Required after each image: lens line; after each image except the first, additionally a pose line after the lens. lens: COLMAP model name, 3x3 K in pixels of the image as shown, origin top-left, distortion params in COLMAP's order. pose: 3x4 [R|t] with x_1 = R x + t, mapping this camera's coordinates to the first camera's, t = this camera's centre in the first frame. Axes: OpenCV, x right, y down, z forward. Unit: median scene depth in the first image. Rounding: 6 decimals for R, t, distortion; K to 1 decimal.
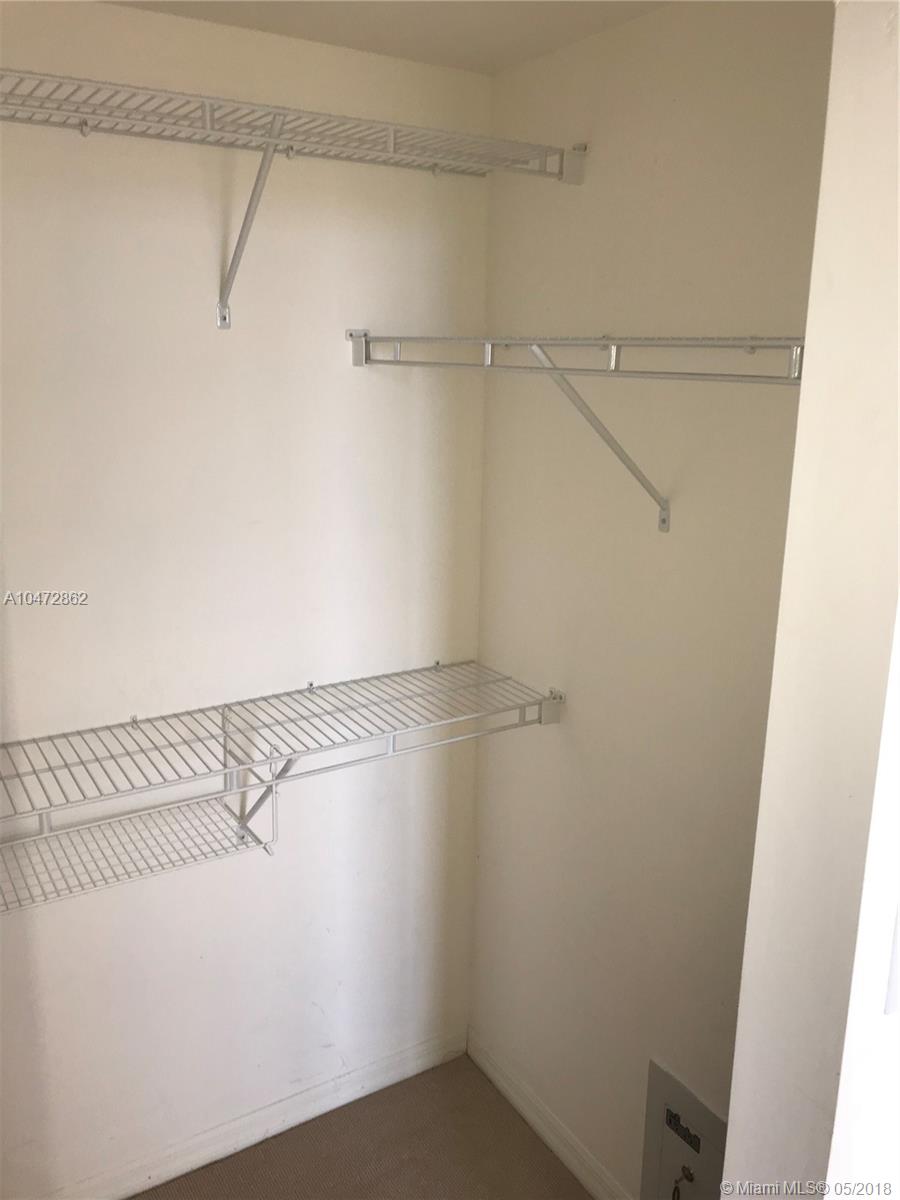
lens RADIAL K [[984.8, 0, 452.6], [0, 984.8, 598.0], [0, 0, 1]] dist [0.004553, 0.003029]
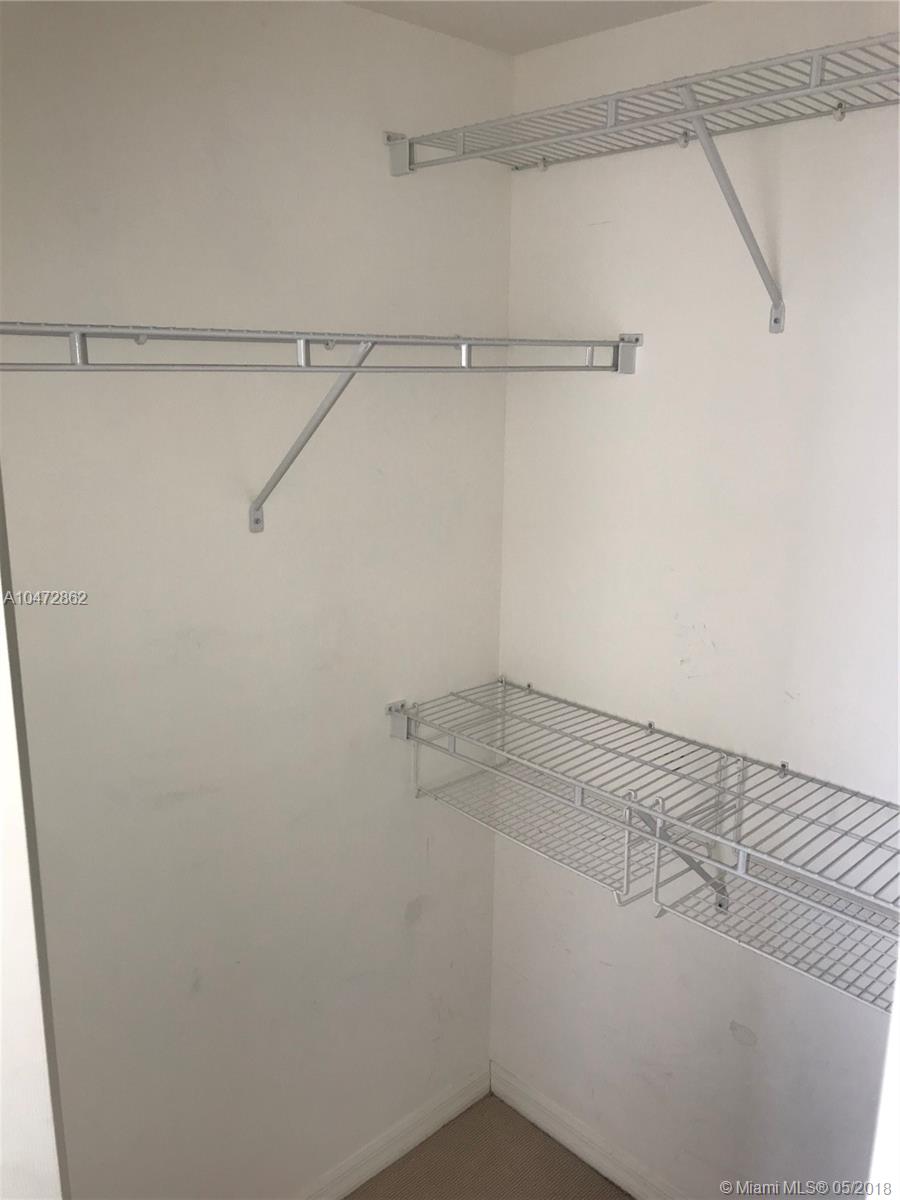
lens RADIAL K [[984.8, 0, 452.6], [0, 984.8, 602.2], [0, 0, 1]] dist [0.004553, 0.003029]
pose [[-0.200954, -0.260223, 0.944405, -0.957690], [0.219580, 0.927574, 0.302308, -0.321992], [-0.954674, 0.268123, -0.129260, 1.219932]]
